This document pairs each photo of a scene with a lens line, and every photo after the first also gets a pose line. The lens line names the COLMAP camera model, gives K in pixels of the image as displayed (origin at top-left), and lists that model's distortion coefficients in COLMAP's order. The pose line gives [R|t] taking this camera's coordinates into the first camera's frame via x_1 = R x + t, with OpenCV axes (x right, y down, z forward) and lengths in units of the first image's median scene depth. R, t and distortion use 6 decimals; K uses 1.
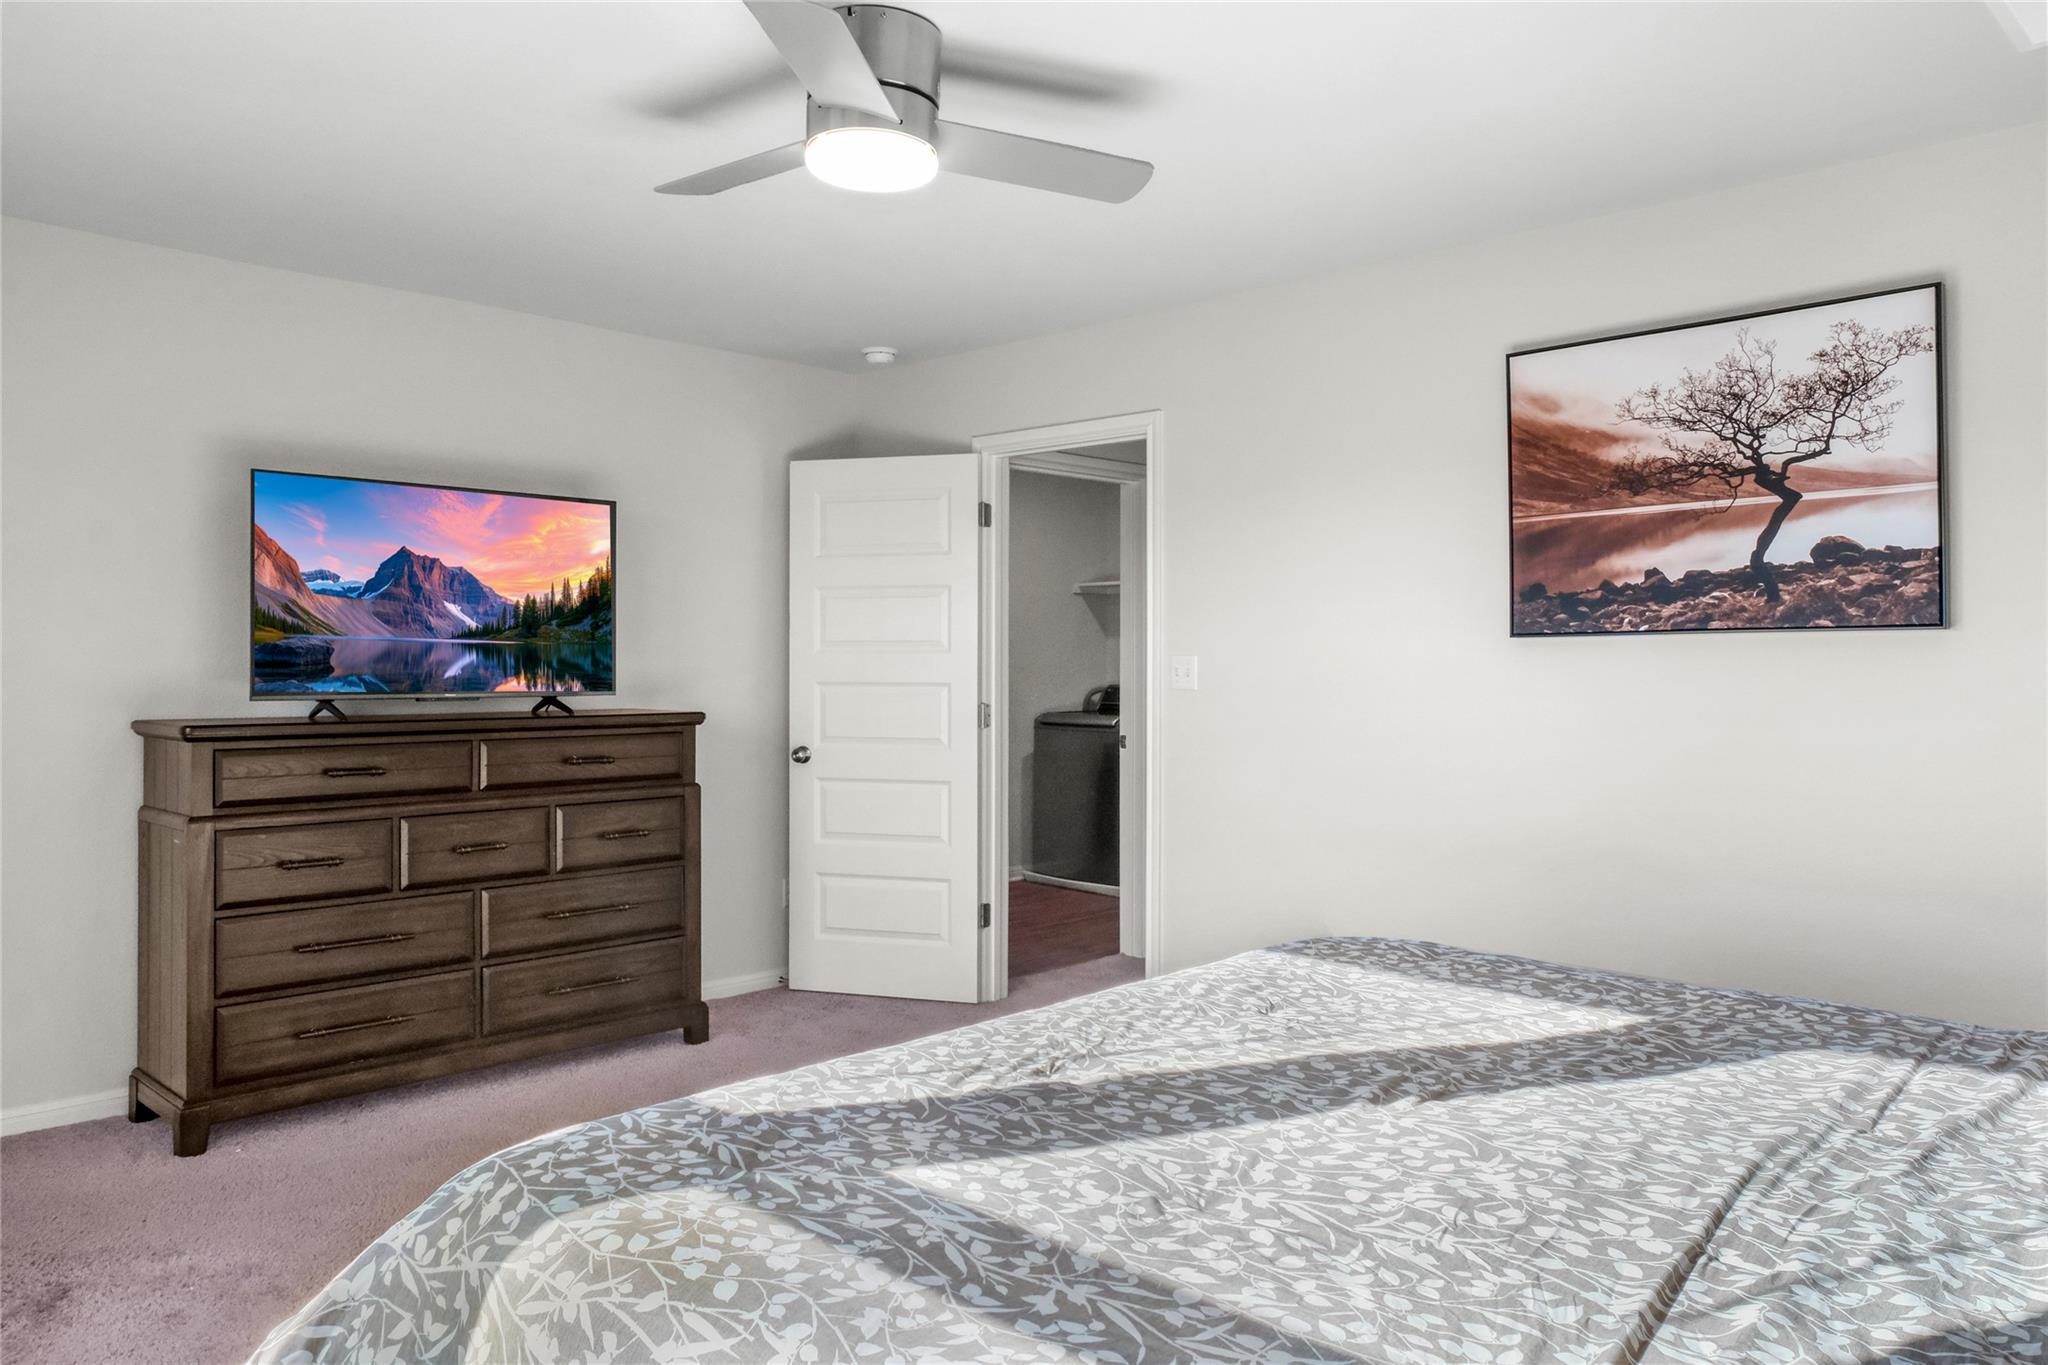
lens RADIAL K [[1422.2, 0, 1023.6], [0, 1422.2, 669.0], [0, 0, 1]] dist [-0.017959, 0.000217]
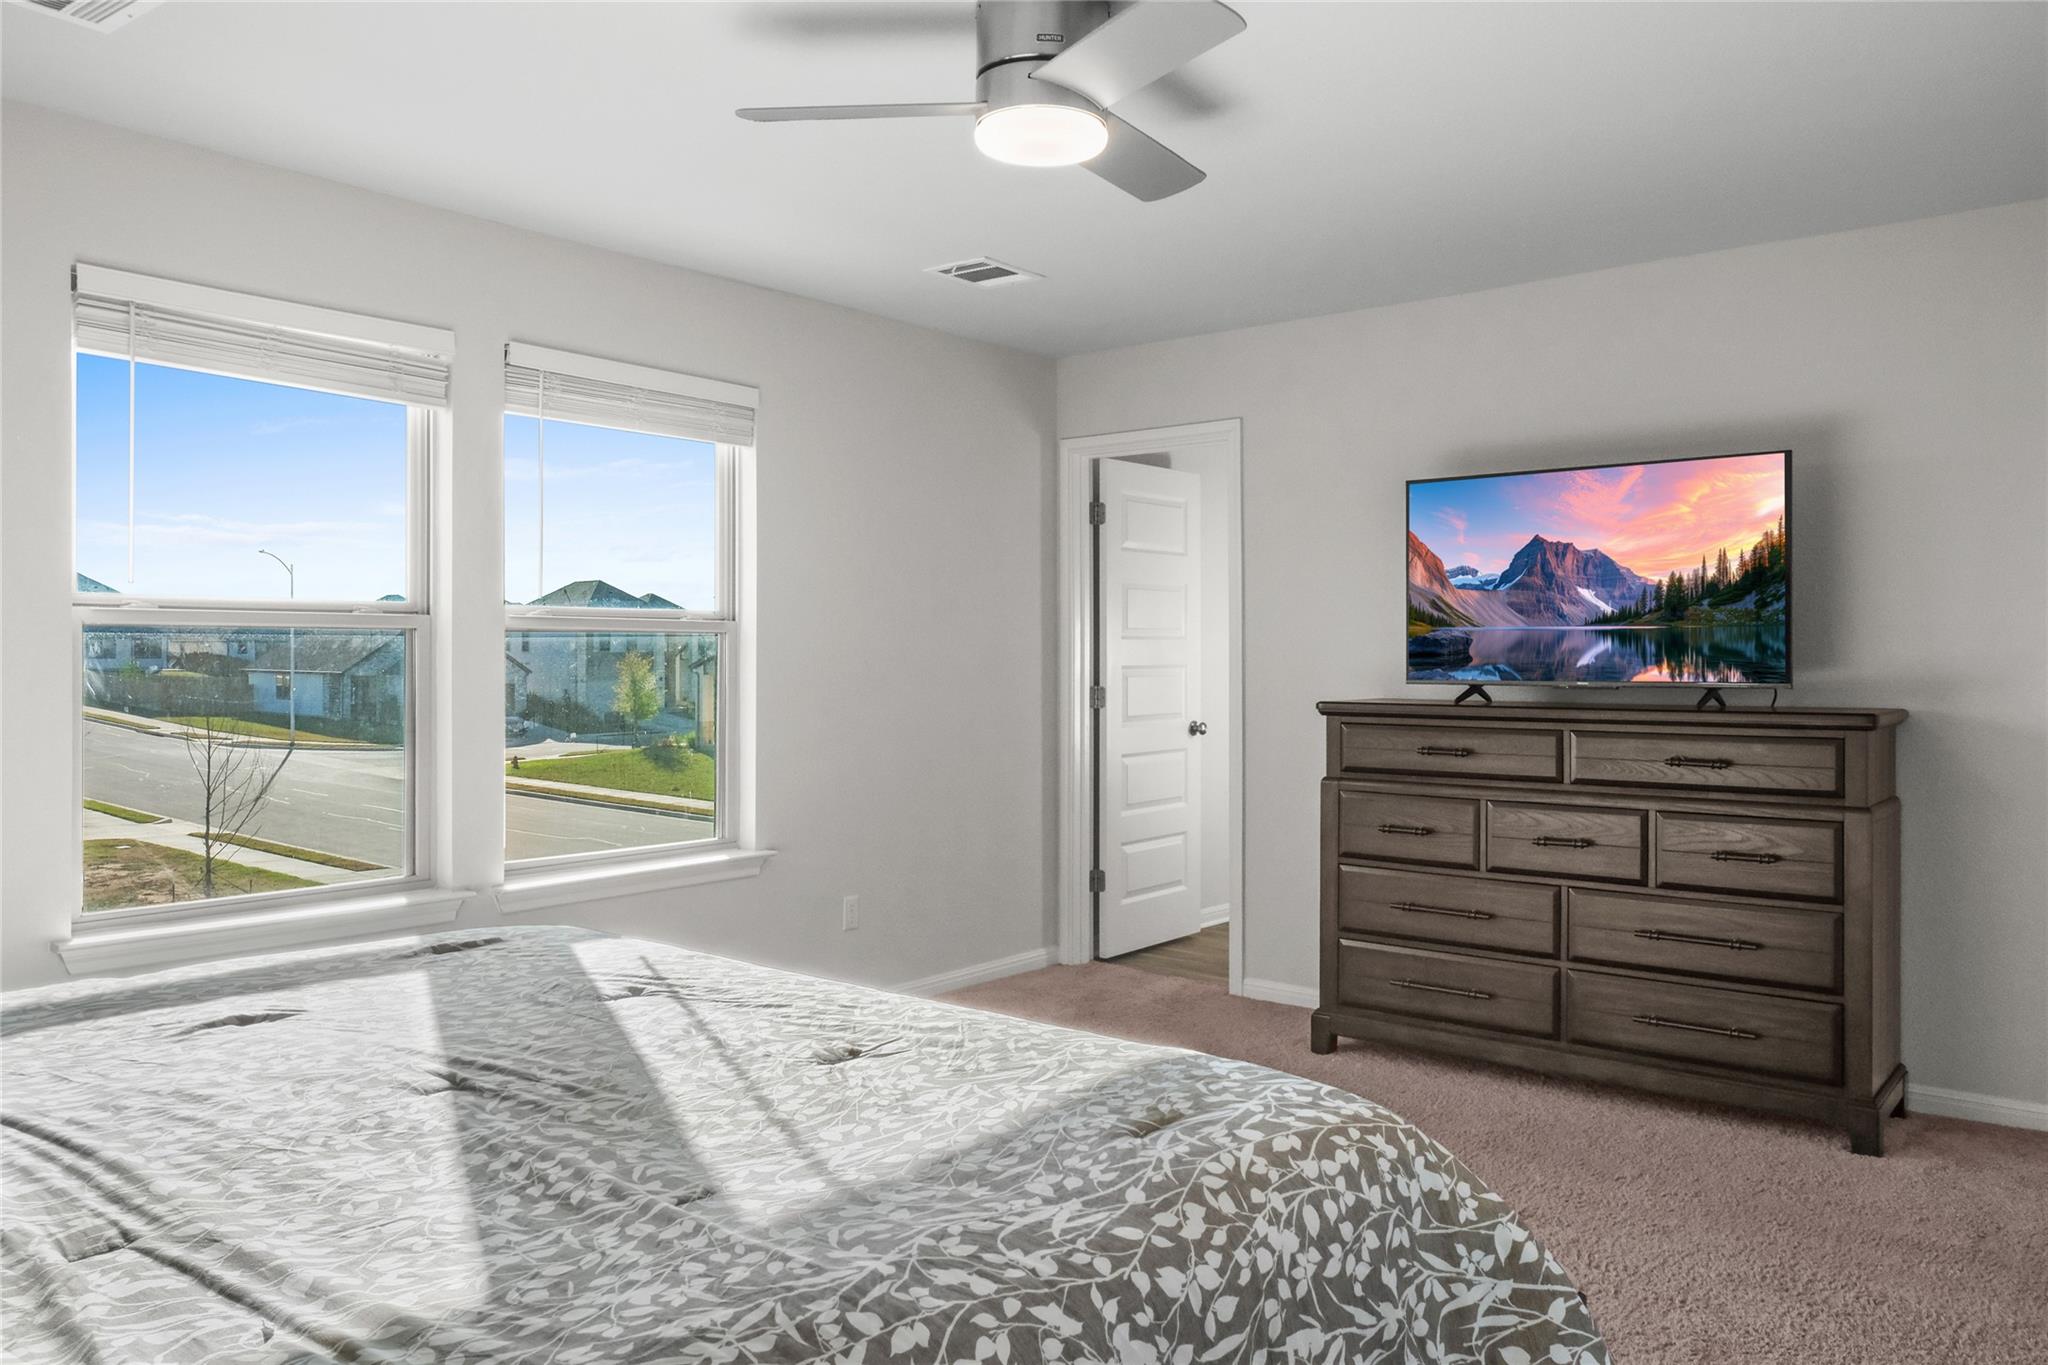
lens RADIAL K [[1422.2, 0, 1033.6], [0, 1422.2, 689.4], [0, 0, 1]] dist [-0.017959, 0.000217]
pose [[0.041842, 0.015818, -0.998999, 0.541498], [0.004691, 0.999861, 0.016028, 0.004755], [0.999113, -0.005357, 0.041762, 0.591195]]
